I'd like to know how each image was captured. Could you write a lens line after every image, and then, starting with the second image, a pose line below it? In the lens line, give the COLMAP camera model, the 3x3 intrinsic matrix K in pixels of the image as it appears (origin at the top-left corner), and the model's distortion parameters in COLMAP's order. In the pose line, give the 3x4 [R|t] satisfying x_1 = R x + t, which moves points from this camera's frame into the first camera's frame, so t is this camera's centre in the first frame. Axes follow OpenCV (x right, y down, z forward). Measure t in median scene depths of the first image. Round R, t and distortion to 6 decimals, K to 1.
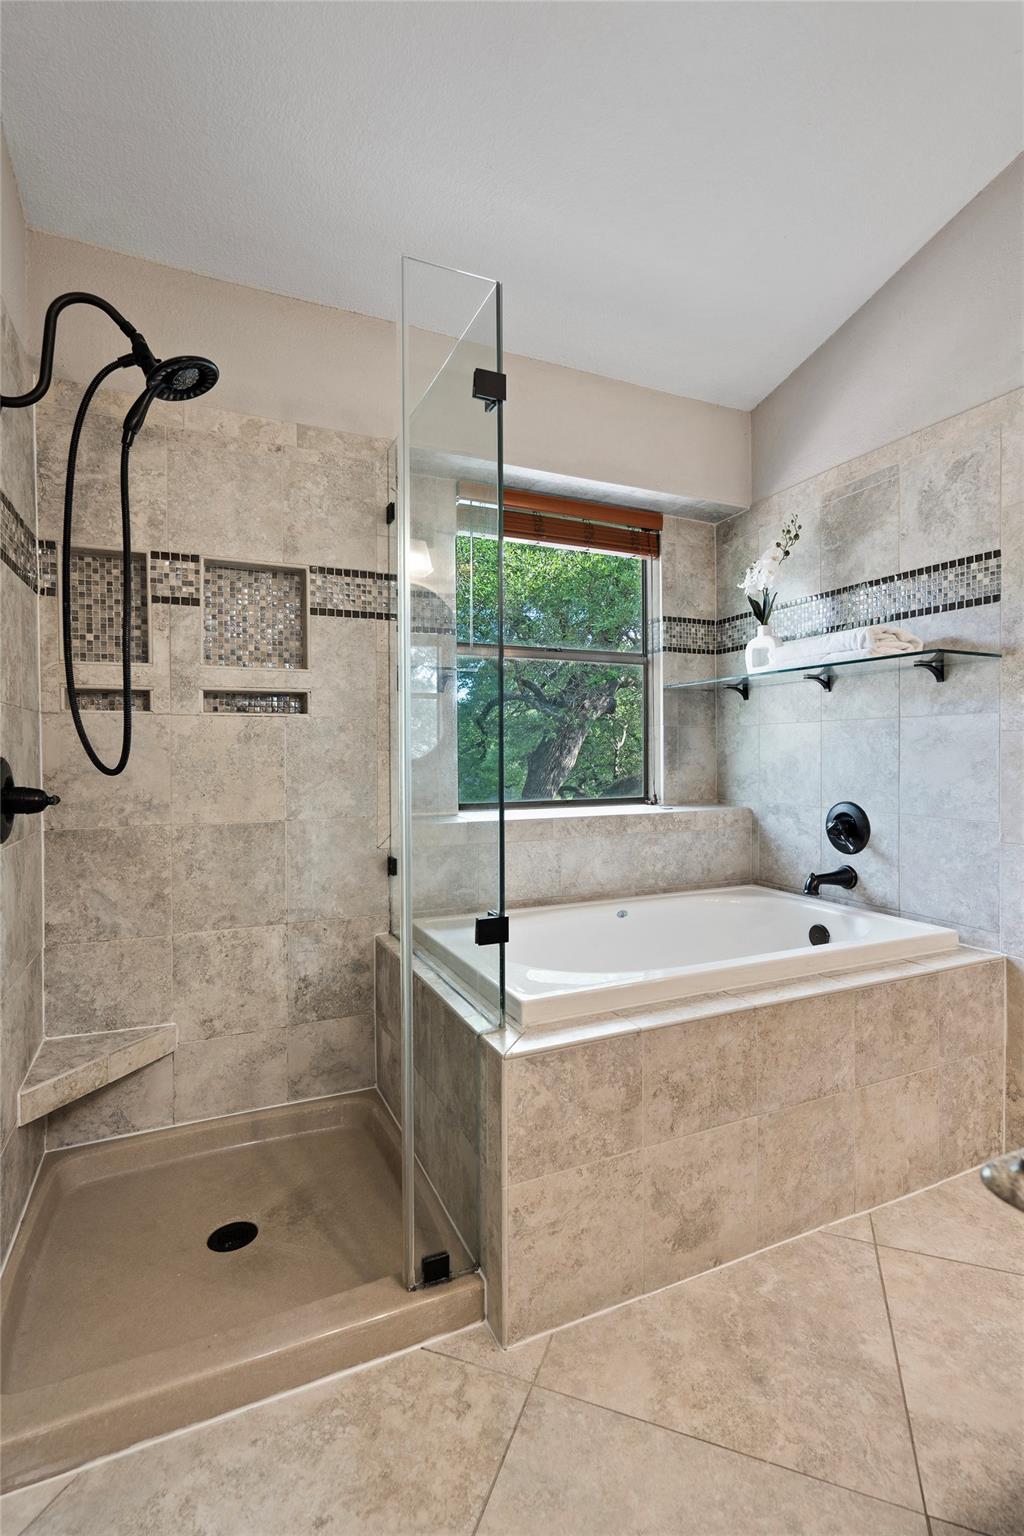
lens RADIAL K [[700.8, 0, 510.0], [0, 700.8, 758.5], [0, 0, 1]] dist [0.000701, 0.000324]
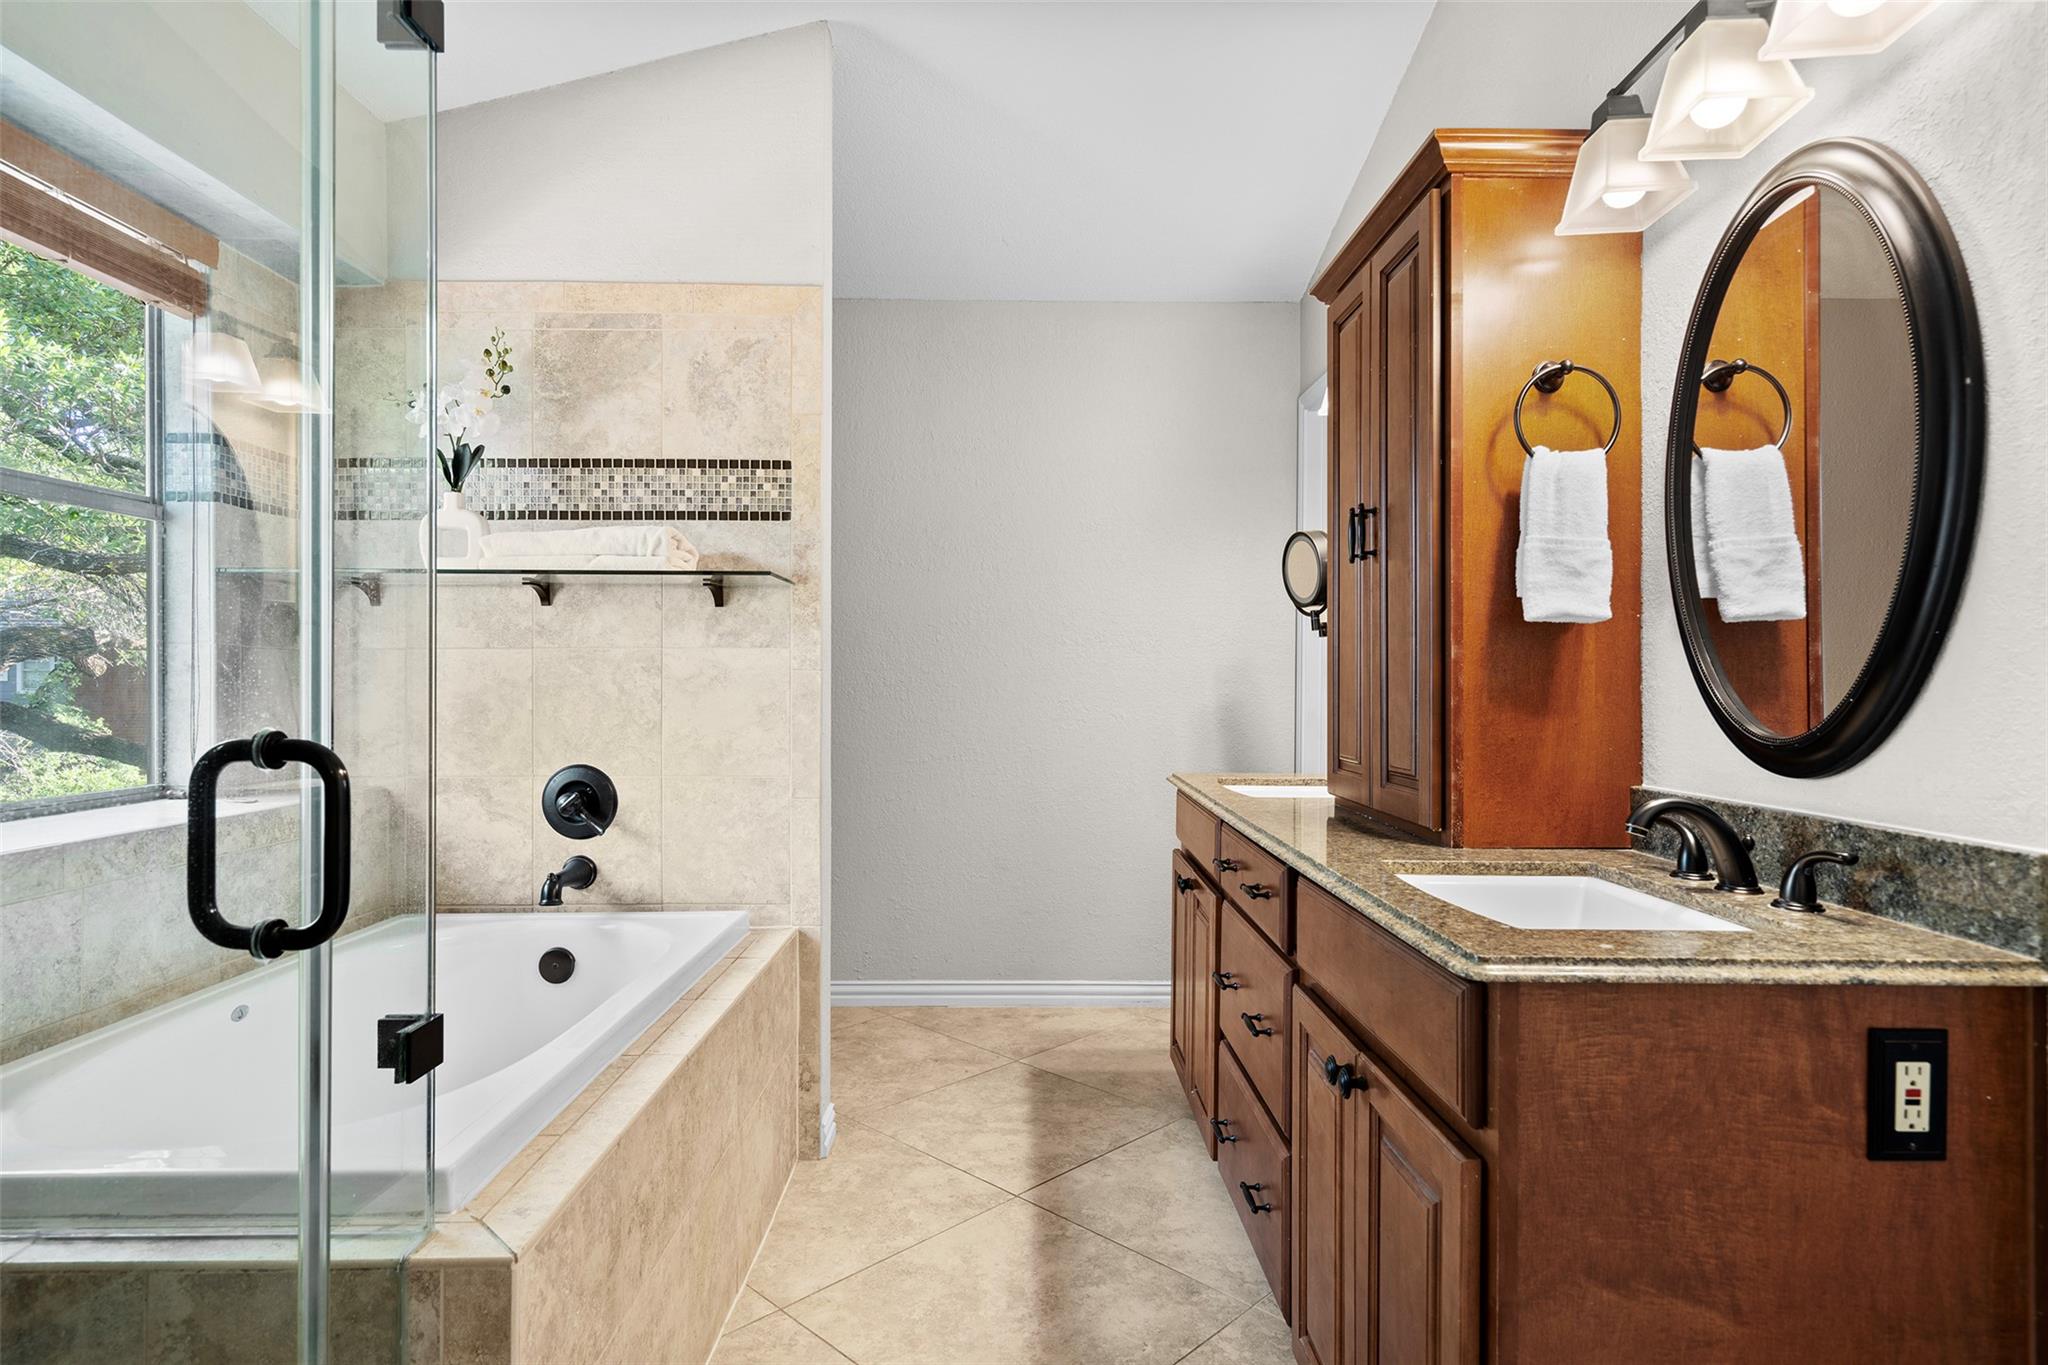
lens RADIAL K [[1126.5, 0, 986.2], [0, 1126.5, 680.8], [0, 0, 1]] dist [0.017405, 0.001217]
pose [[0.425160, 0.001361, 0.905117, -0.418531], [0.007644, 0.999958, -0.005094, -0.015144], [-0.905086, 0.009085, 0.425132, 0.171091]]
